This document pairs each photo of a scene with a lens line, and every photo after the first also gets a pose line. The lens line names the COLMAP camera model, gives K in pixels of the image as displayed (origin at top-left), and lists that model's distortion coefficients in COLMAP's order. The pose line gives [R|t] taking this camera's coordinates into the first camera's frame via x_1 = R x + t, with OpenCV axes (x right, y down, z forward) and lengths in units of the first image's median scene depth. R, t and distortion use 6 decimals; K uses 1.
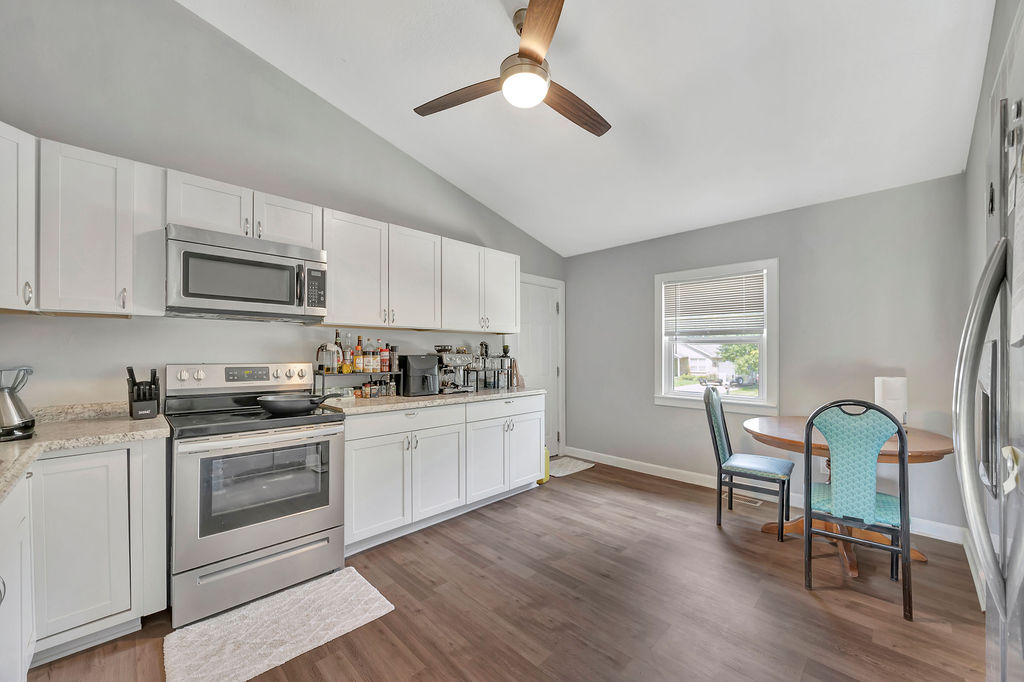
lens RADIAL K [[393.0, 0, 536.5], [0, 393.0, 355.4], [0, 0, 1]] dist [-0.007227, 0.001253]
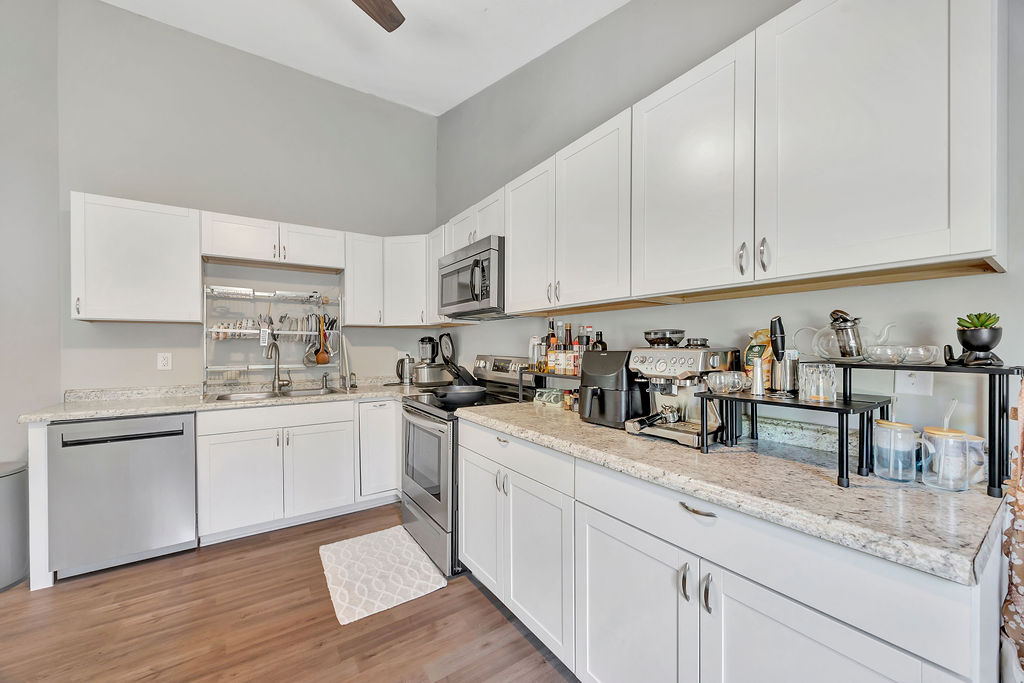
lens RADIAL K [[393.0, 0, 517.5], [0, 393.0, 351.2], [0, 0, 1]] dist [-0.007227, 0.001253]
pose [[-0.220795, 0.013640, -0.975225, 0.295790], [0.000932, 0.999905, 0.013774, -0.008510], [0.975320, 0.002132, -0.220786, 1.087416]]
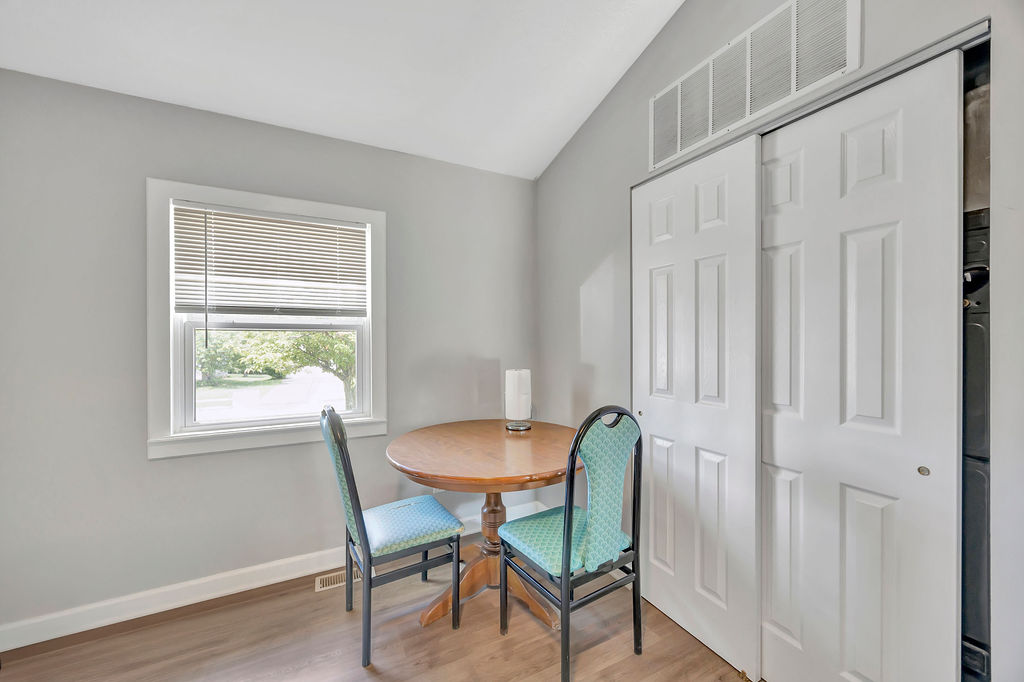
lens RADIAL K [[393.0, 0, 514.2], [0, 393.0, 337.6], [0, 0, 1]] dist [-0.007227, 0.001253]
pose [[0.342594, 0.005892, 0.939465, 0.028481], [0.015633, 0.999806, -0.011971, -0.008495], [-0.939354, 0.018787, 0.342435, 0.644184]]
